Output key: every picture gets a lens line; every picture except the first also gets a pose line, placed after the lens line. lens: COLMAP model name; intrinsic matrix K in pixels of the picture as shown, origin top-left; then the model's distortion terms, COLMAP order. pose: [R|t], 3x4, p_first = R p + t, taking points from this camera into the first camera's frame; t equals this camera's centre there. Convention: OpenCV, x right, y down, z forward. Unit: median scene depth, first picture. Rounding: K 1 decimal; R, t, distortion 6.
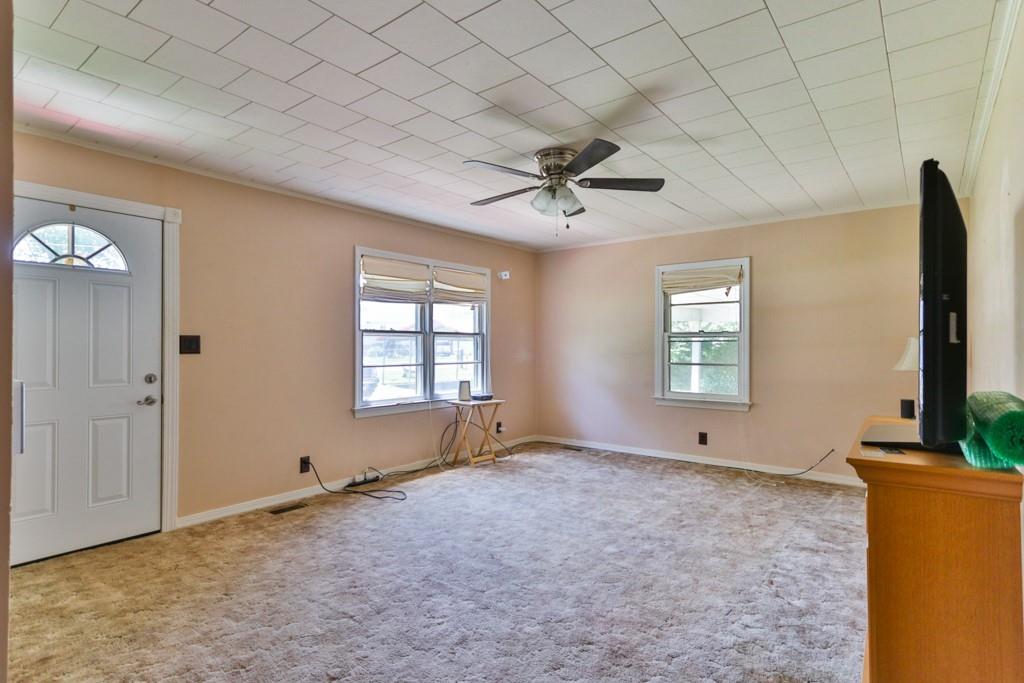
lens RADIAL K [[530.2, 0, 502.1], [0, 530.2, 345.1], [0, 0, 1]] dist [0.000043, 0.001035]
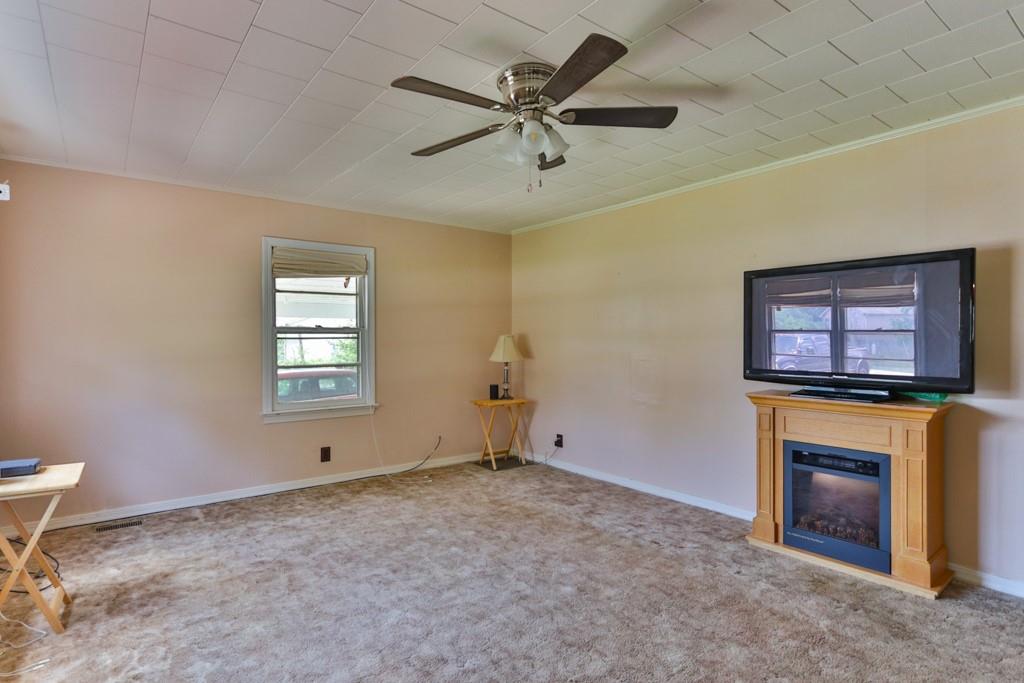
lens RADIAL K [[530.2, 0, 502.1], [0, 530.2, 345.1], [0, 0, 1]] dist [0.000043, 0.001035]
pose [[0.256694, -0.008935, 0.966451, -0.502467], [0.008286, 0.999941, 0.007044, -0.000123], [-0.966457, 0.006200, 0.256753, 0.725437]]
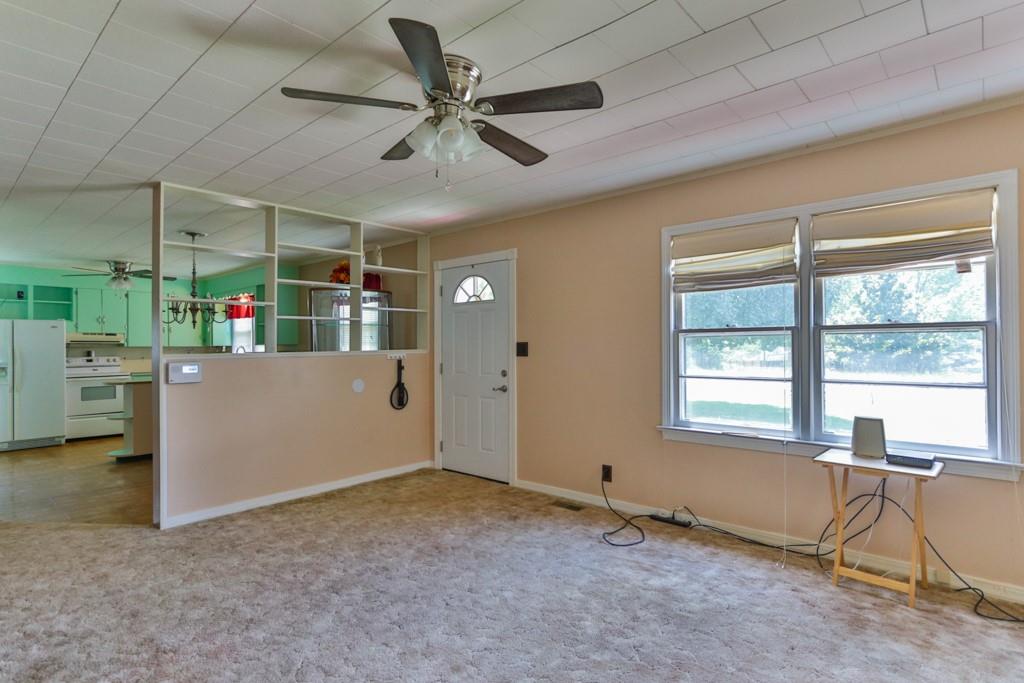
lens RADIAL K [[530.2, 0, 502.1], [0, 530.2, 345.1], [0, 0, 1]] dist [0.000043, 0.001035]
pose [[-0.063824, -0.010773, -0.997903, 0.653499], [0.000472, 0.999941, -0.010825, 0.002971], [0.997961, -0.001162, -0.063815, 0.943158]]
